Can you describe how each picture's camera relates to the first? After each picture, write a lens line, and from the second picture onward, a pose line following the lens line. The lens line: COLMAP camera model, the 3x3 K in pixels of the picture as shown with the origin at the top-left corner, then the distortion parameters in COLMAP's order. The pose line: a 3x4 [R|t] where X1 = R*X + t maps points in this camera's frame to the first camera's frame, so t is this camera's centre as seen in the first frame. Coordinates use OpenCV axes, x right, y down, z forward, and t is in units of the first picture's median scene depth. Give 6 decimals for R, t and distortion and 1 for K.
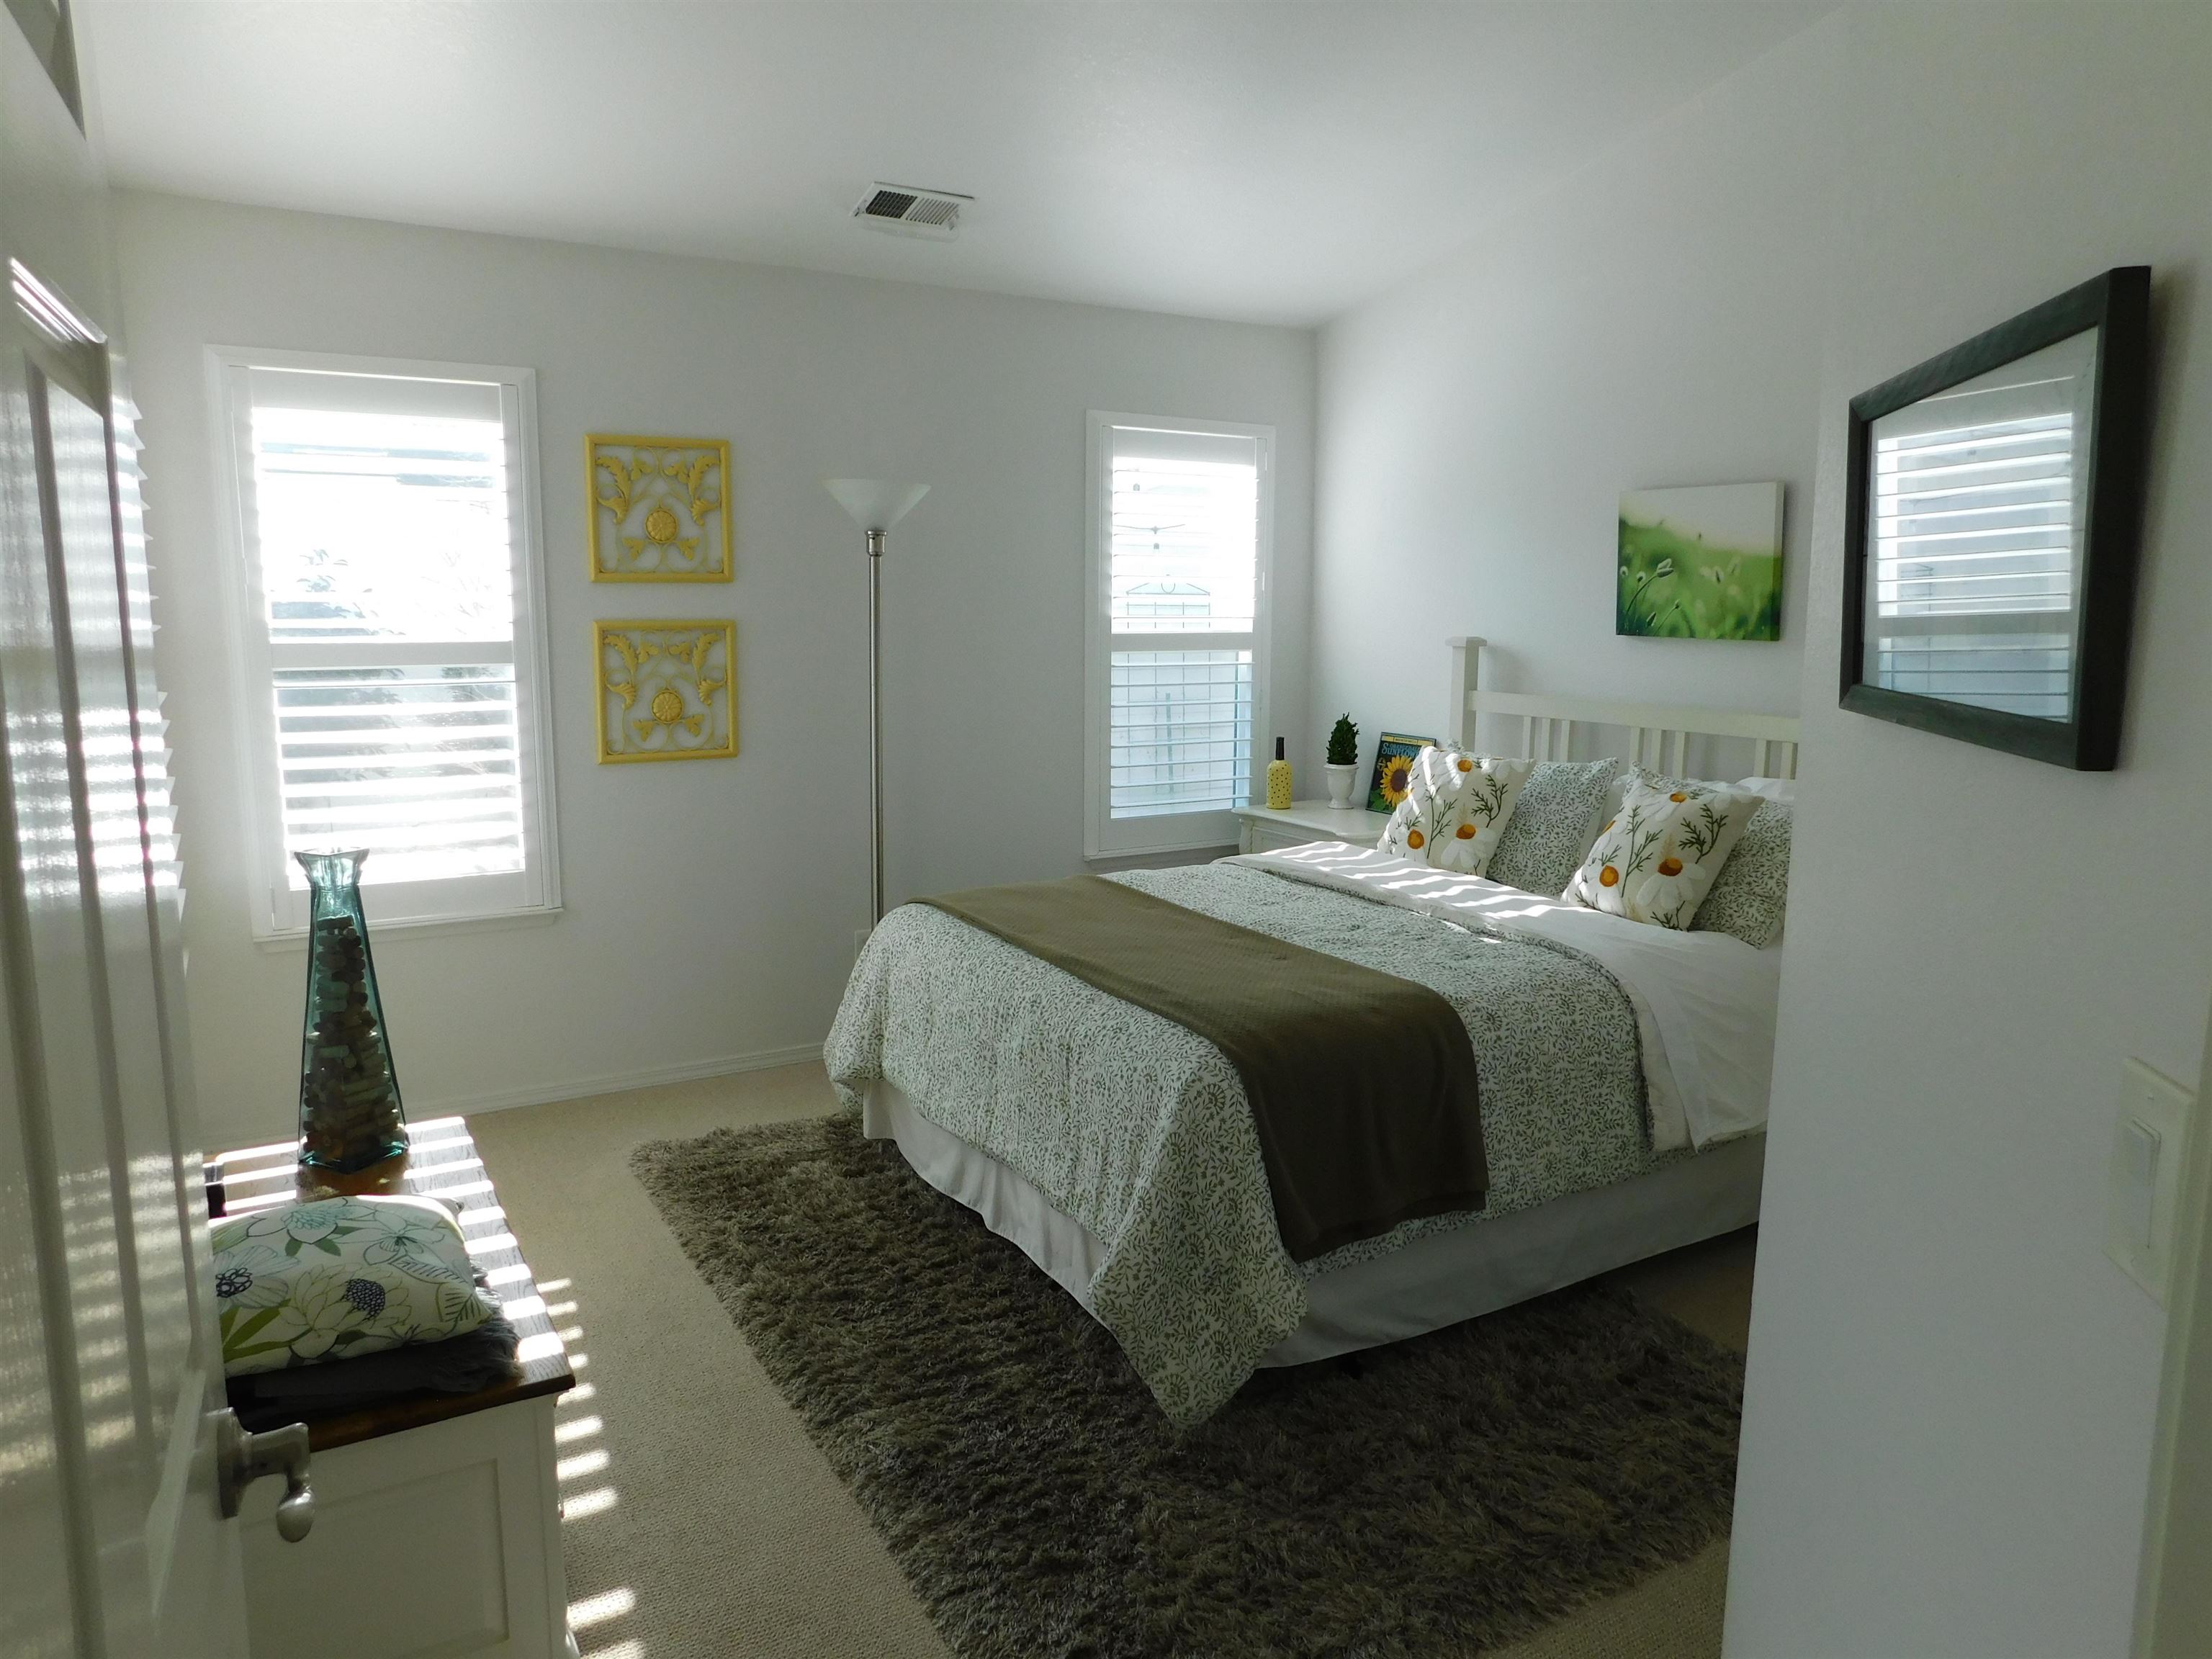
lens RADIAL K [[1461.7, 0, 1113.9], [0, 1461.7, 823.7], [0, 0, 1]] dist [-0.064212, 0.047225]
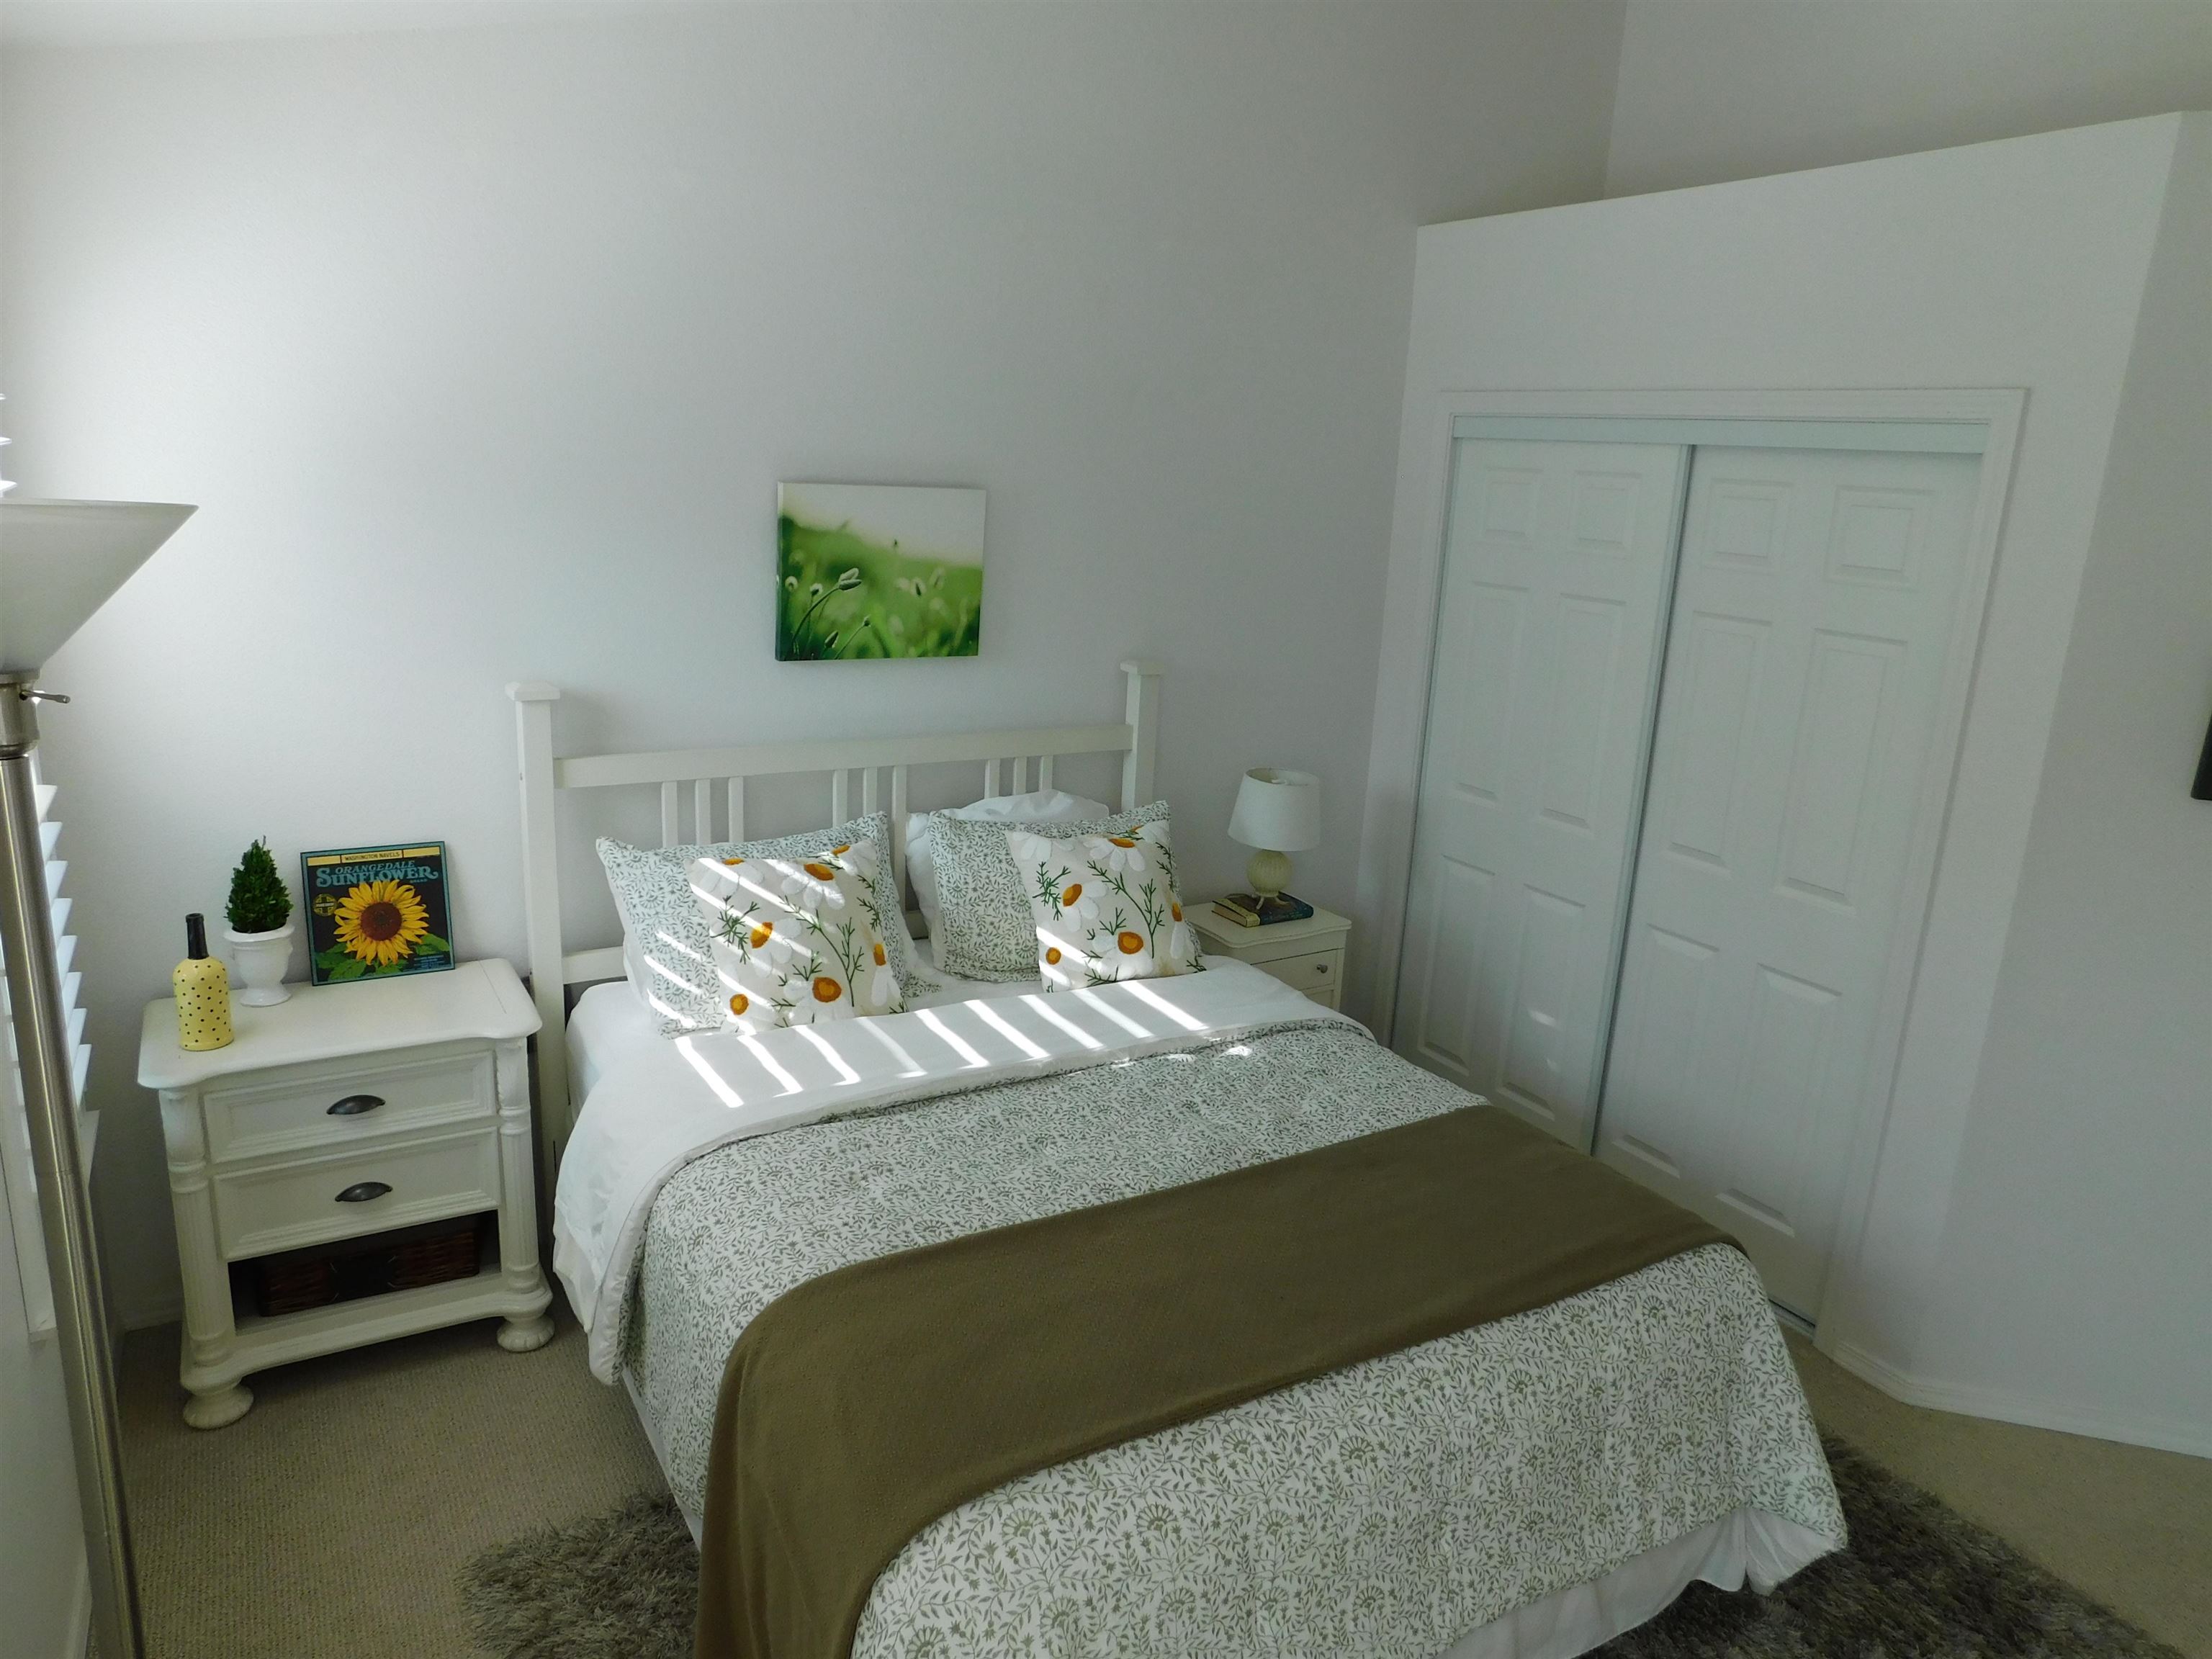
lens RADIAL K [[1461.7, 0, 1109.6], [0, 1461.7, 822.9], [0, 0, 1]] dist [-0.064212, 0.047225]
pose [[0.004544, -0.253711, 0.967269, -0.474349], [0.103366, 0.962217, 0.251901, -0.237900], [-0.994633, 0.098838, 0.030597, 0.836888]]
